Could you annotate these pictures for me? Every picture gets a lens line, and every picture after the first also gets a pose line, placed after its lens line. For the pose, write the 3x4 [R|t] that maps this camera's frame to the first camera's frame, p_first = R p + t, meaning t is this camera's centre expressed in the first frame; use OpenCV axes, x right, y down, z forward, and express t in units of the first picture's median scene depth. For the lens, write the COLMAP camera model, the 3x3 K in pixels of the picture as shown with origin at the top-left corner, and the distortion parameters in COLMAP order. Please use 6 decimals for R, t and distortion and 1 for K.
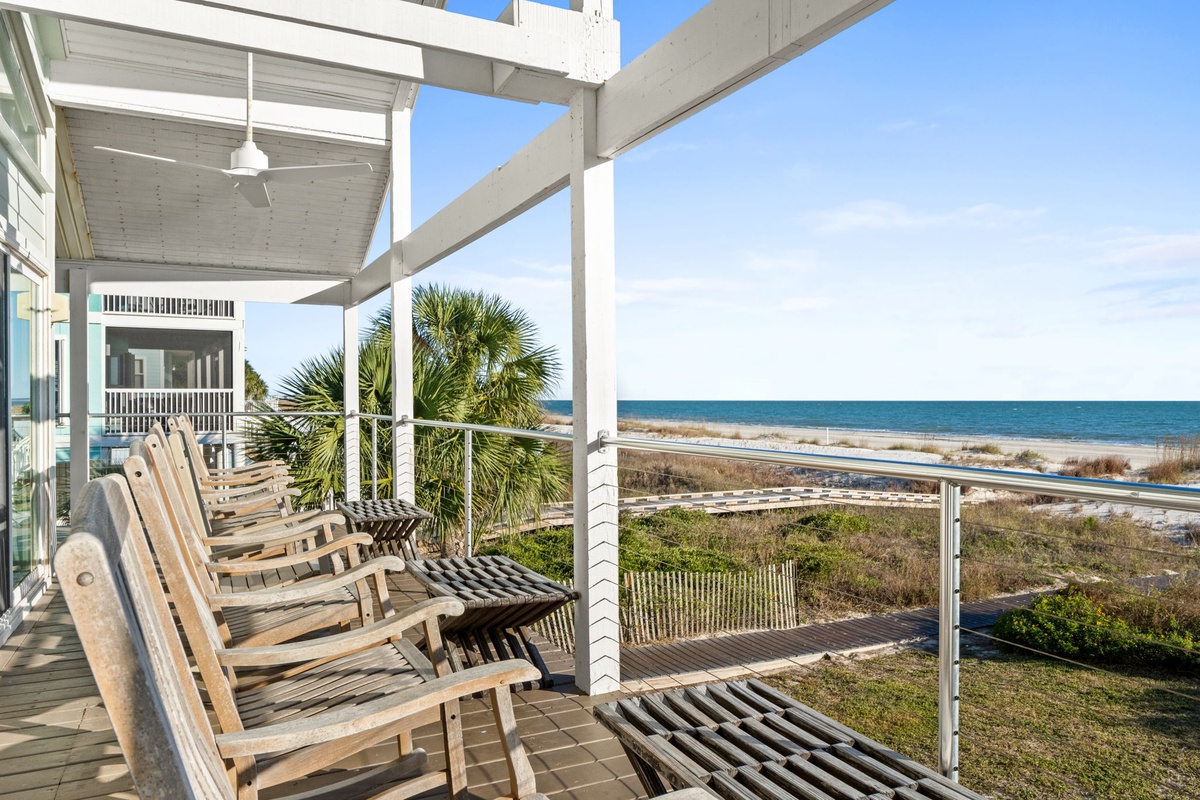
lens RADIAL K [[823.4, 0, 609.2], [0, 823.4, 407.9], [0, 0, 1]] dist [-0.003512, -0.001088]
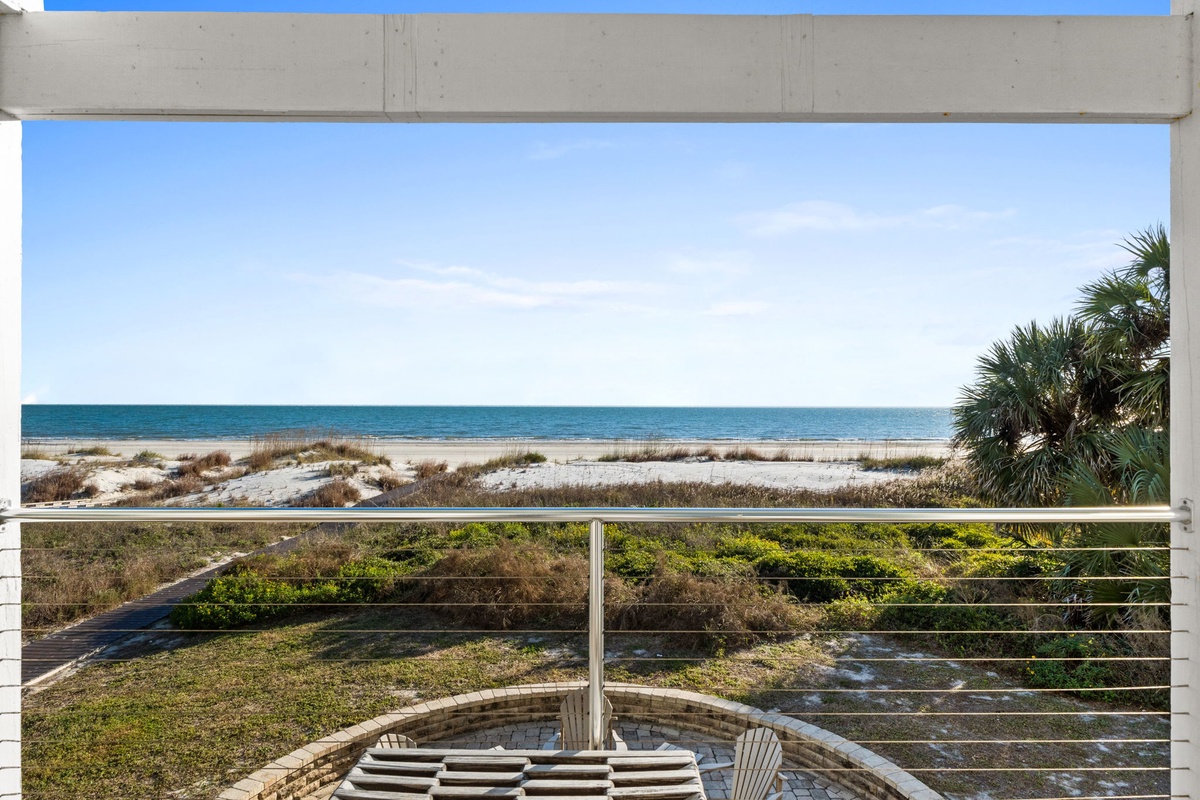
lens RADIAL K [[664.4, 0, 605.3], [0, 664.4, 401.2], [0, 0, 1]] dist [-0.002919, -0.000521]
pose [[0.441493, 0.004117, 0.897255, -0.087217], [0.006299, 0.999951, -0.007688, -0.015150], [-0.897242, 0.009046, 0.441446, 0.088336]]
